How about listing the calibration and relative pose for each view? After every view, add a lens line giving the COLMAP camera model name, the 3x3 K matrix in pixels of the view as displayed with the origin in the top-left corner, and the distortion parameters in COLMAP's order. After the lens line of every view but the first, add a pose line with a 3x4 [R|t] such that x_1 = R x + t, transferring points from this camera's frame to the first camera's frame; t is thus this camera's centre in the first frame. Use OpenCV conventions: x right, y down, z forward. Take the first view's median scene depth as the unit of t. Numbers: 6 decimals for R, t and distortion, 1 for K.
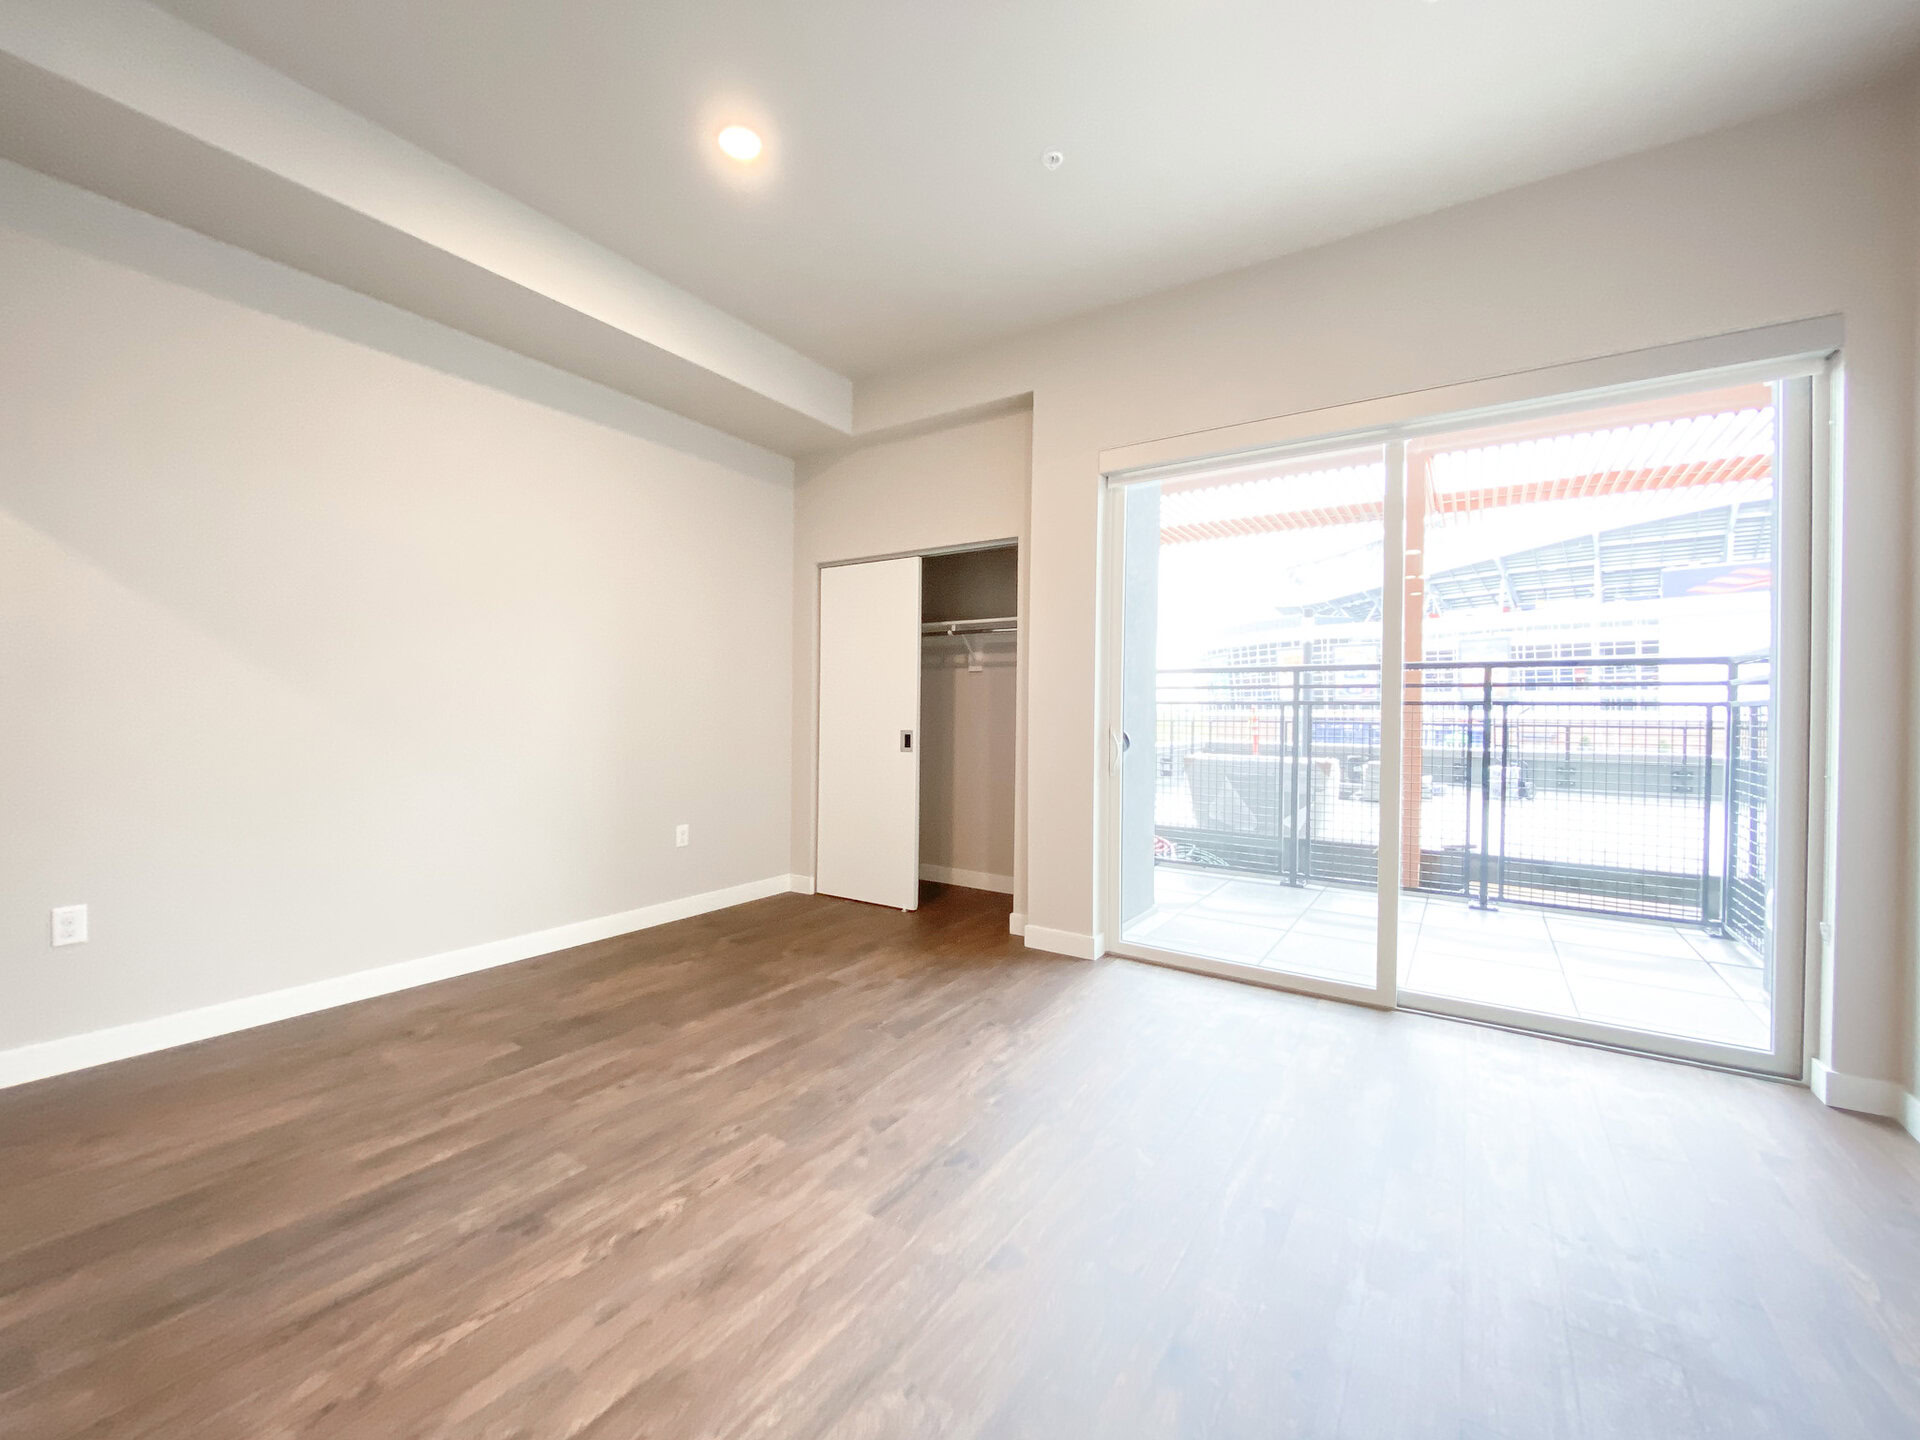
lens RADIAL K [[768.9, 0, 960.0], [0, 768.9, 720.0], [0, 0, 1]] dist [-0.017371, 0.000112]
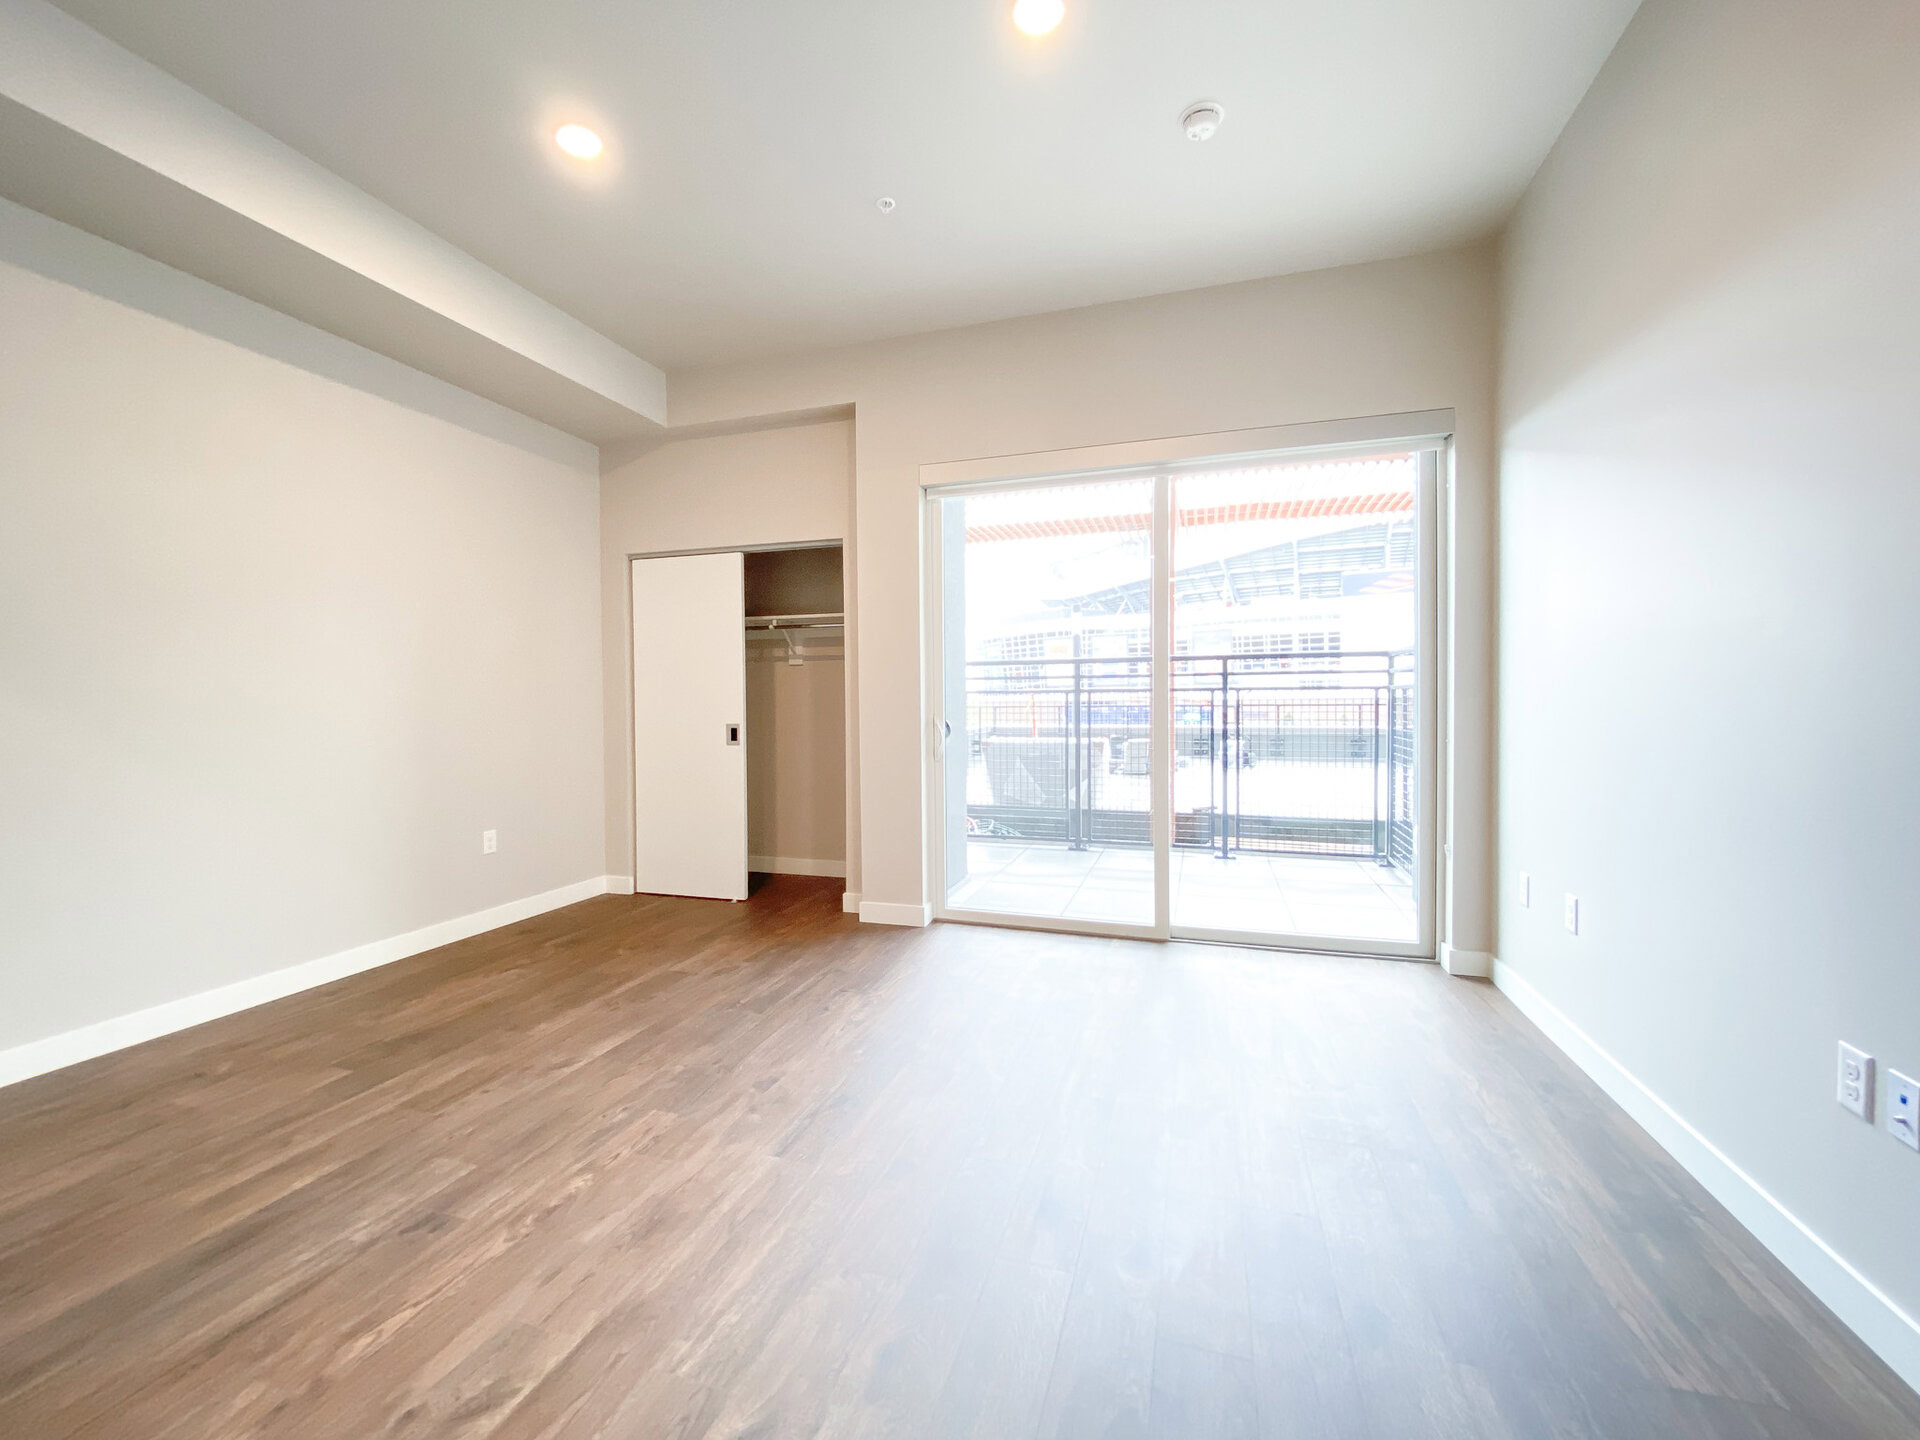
lens RADIAL K [[773.4, 0, 960.0], [0, 773.4, 720.0], [0, 0, 1]] dist [-0.027121, 0.000257]
pose [[0.959430, -0.024739, 0.280858, -0.084985], [0.020502, 0.999628, 0.018014, -0.004521], [-0.281199, -0.011525, 0.959580, -0.081599]]
